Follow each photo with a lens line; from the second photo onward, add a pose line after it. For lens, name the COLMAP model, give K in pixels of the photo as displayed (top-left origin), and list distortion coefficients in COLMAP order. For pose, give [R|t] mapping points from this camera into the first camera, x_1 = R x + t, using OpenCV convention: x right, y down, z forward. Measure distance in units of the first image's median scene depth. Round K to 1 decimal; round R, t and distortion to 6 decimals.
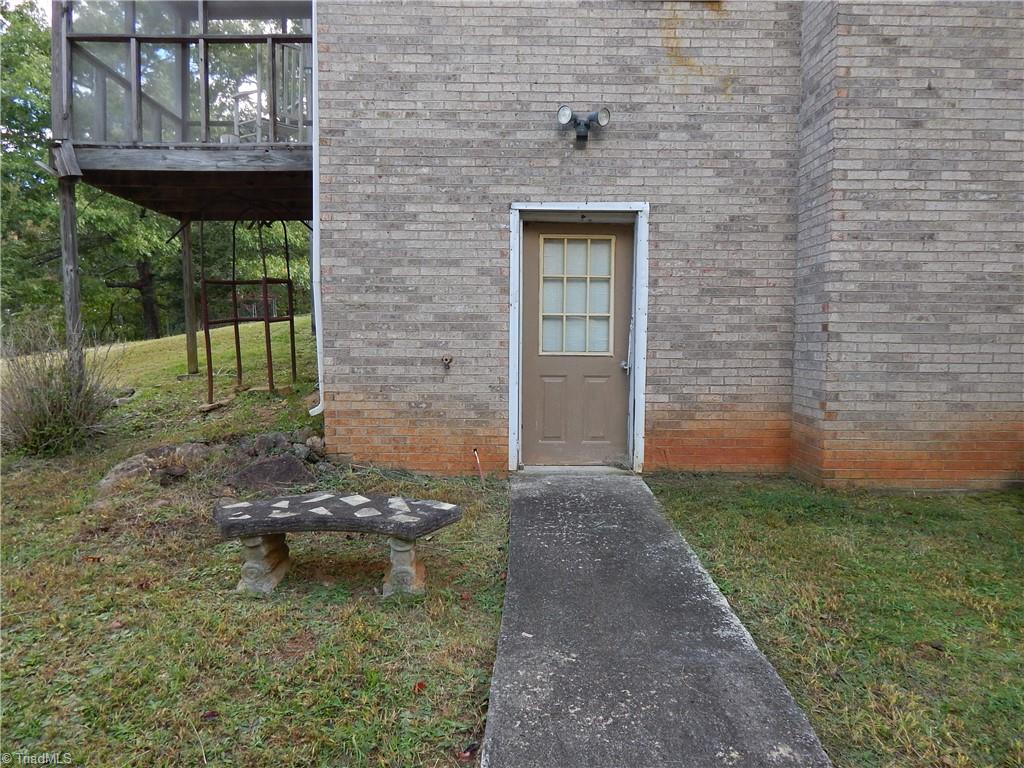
lens RADIAL K [[686.3, 0, 512.4], [0, 686.3, 382.9], [0, 0, 1]] dist [0.001642, -0.001958]
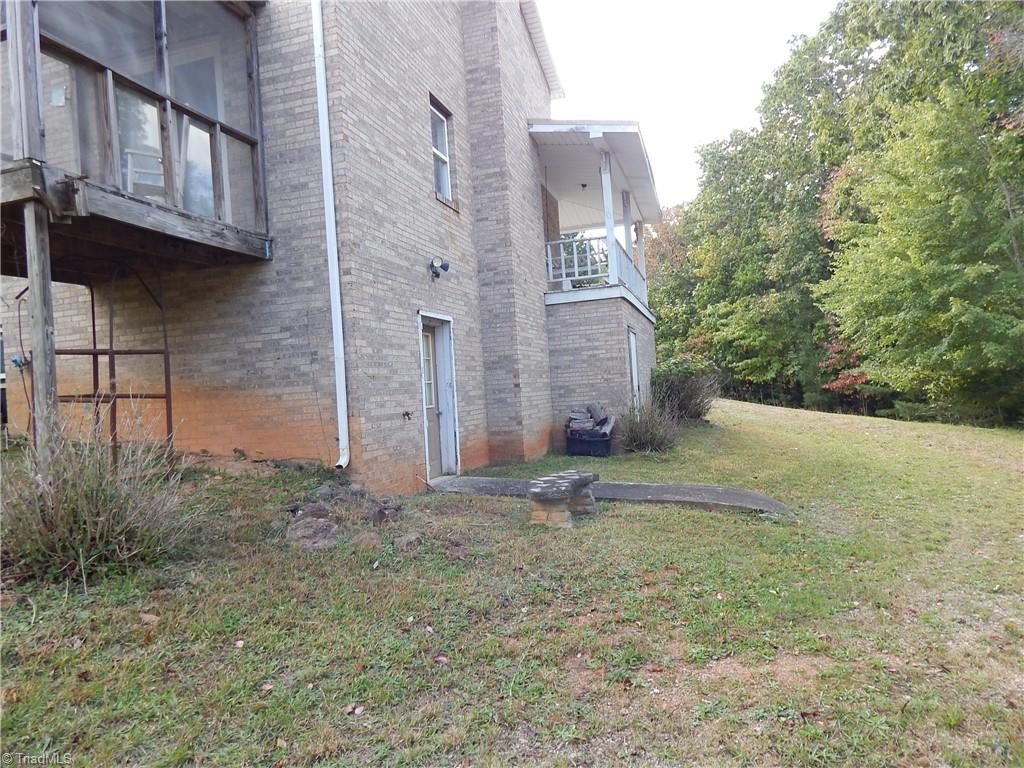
lens RADIAL K [[686.3, 0, 512.4], [0, 686.3, 382.9], [0, 0, 1]] dist [0.001642, -0.001958]
pose [[0.293850, -0.012680, 0.955768, -1.399971], [0.122447, 0.992173, -0.024484, -0.035748], [-0.947976, 0.124226, 0.293102, 0.363150]]
